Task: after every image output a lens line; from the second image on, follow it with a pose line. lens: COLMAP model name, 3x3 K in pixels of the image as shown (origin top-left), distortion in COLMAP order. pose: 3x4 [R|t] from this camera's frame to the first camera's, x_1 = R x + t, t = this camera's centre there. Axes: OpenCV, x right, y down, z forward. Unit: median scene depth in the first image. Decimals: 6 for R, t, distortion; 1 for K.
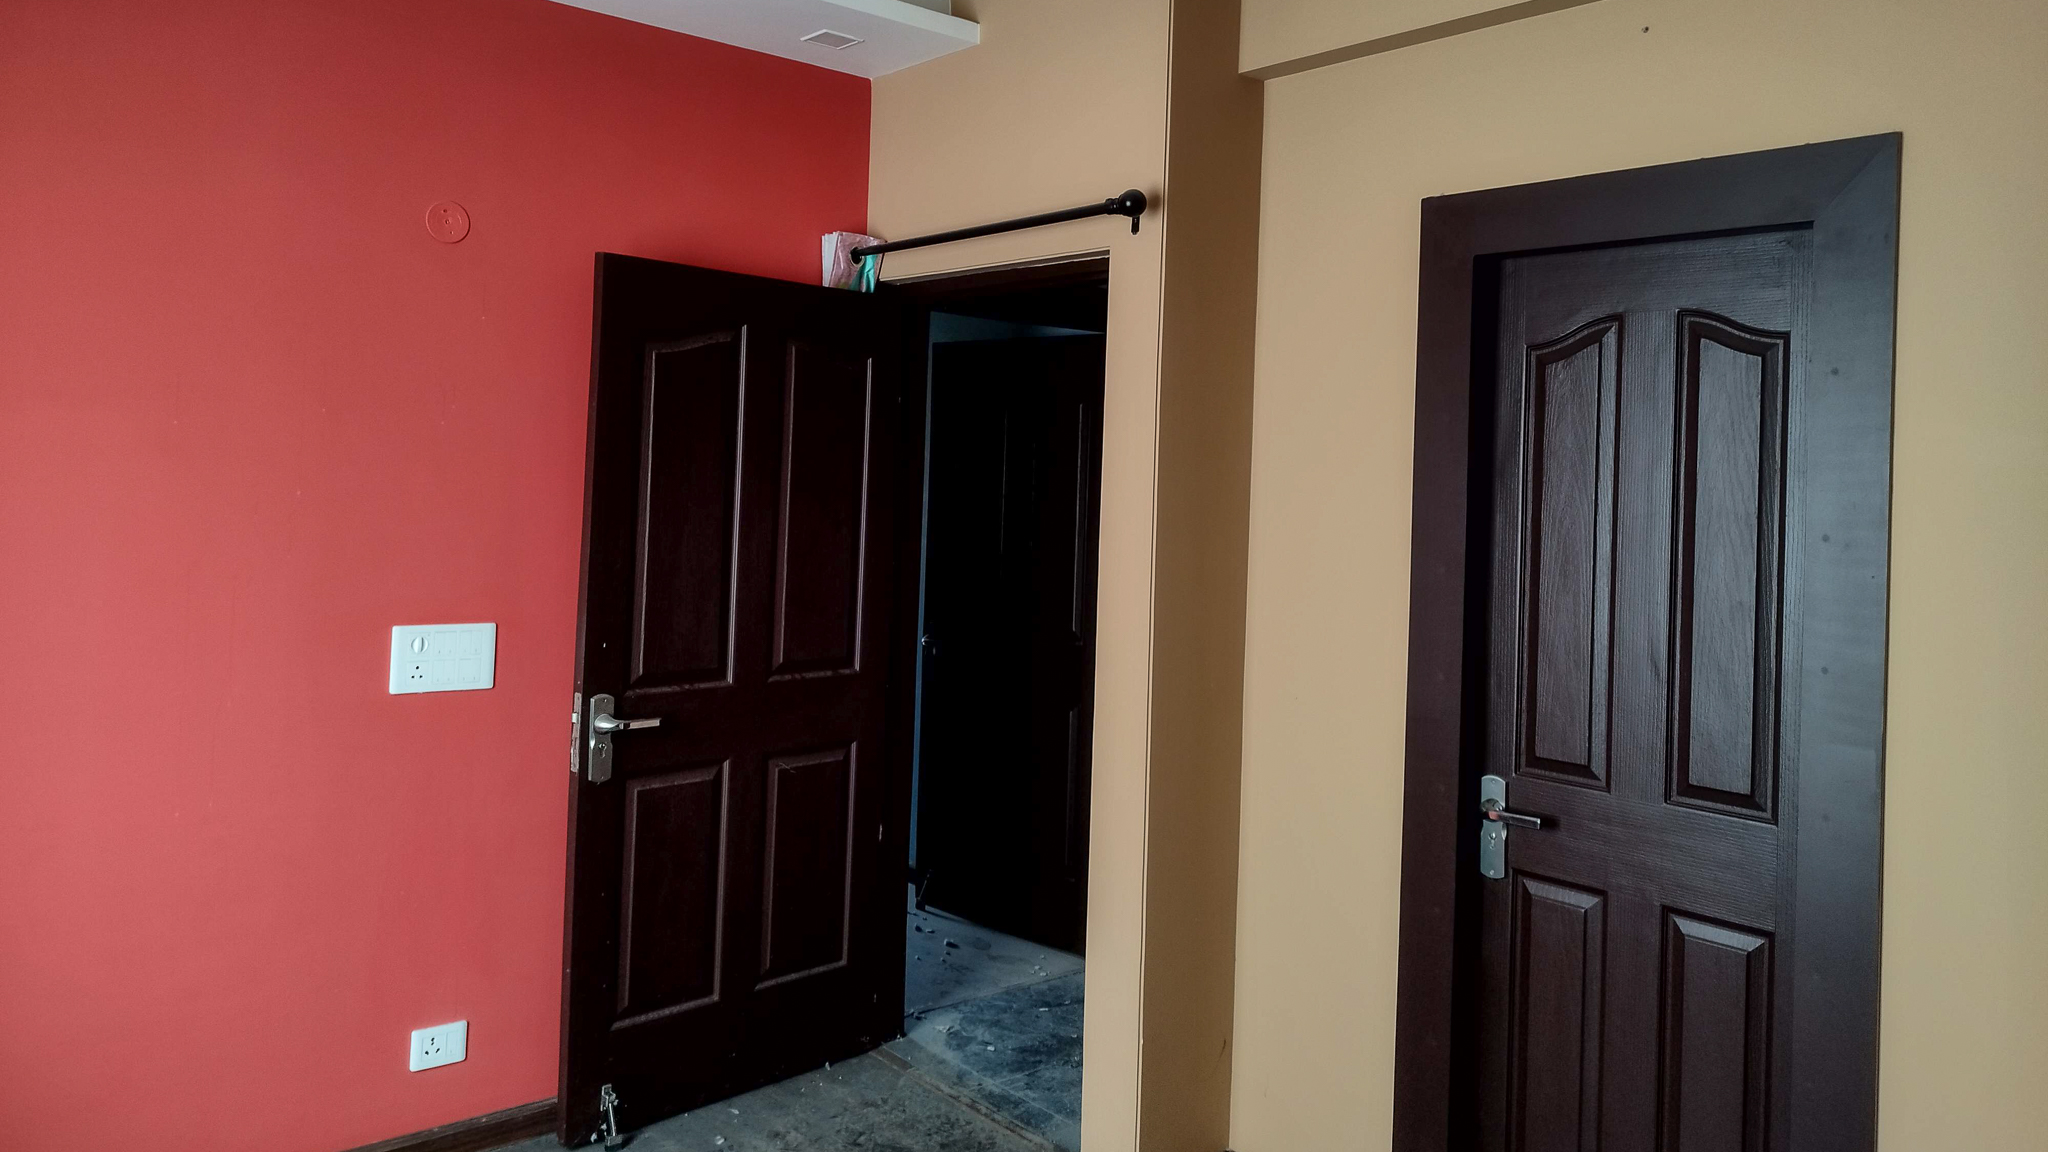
lens RADIAL K [[1476.0, 0, 1036.6], [0, 1476.0, 437.8], [0, 0, 1]] dist [0.022083, -0.019213]
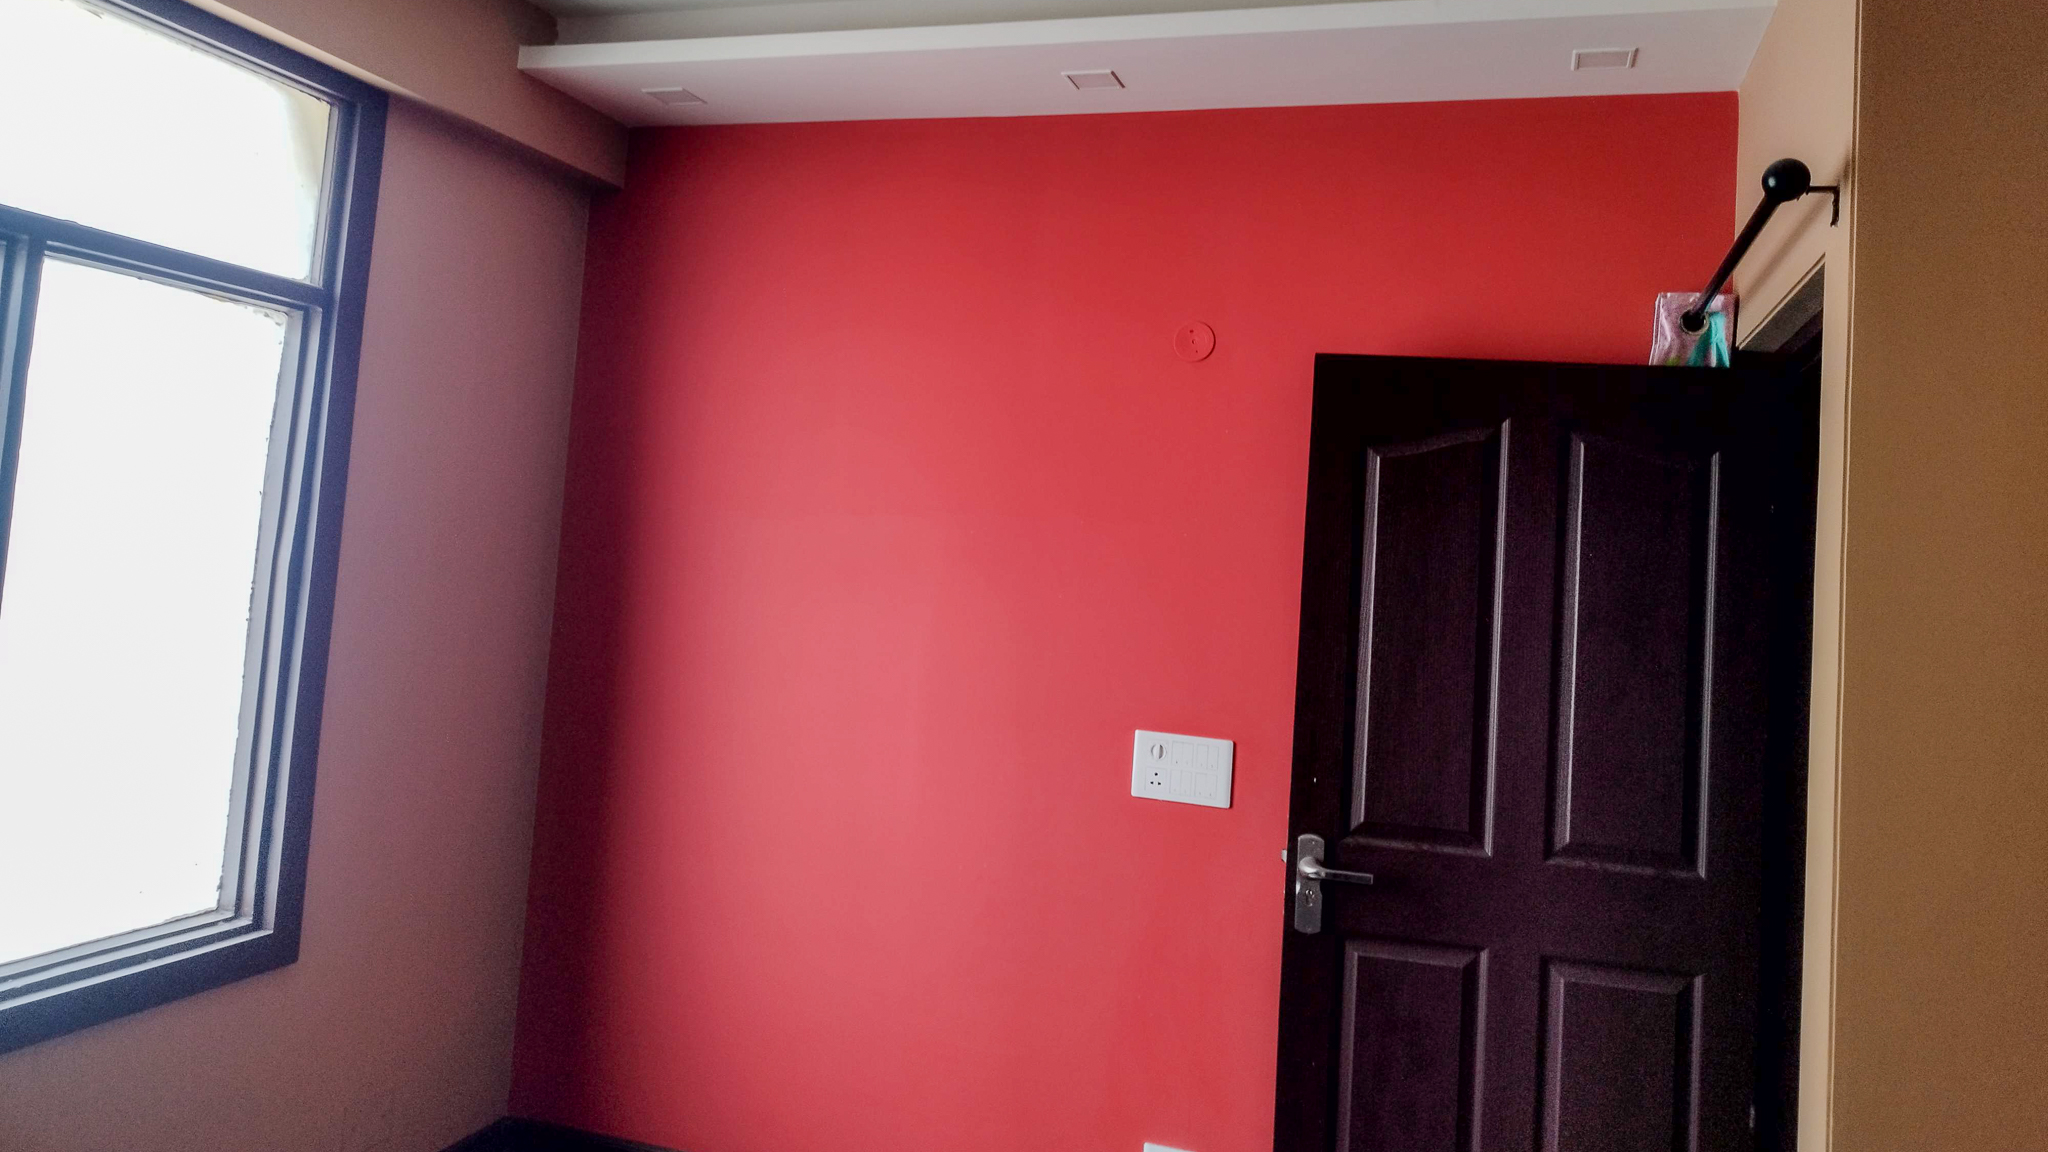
lens RADIAL K [[1476.0, 0, 1036.6], [0, 1476.0, 437.8], [0, 0, 1]] dist [0.022083, -0.019213]
pose [[0.519806, -0.060644, -0.852129, 0.401557], [-0.024995, 0.995970, -0.086129, 0.012847], [0.853918, 0.066070, 0.516196, 0.365929]]
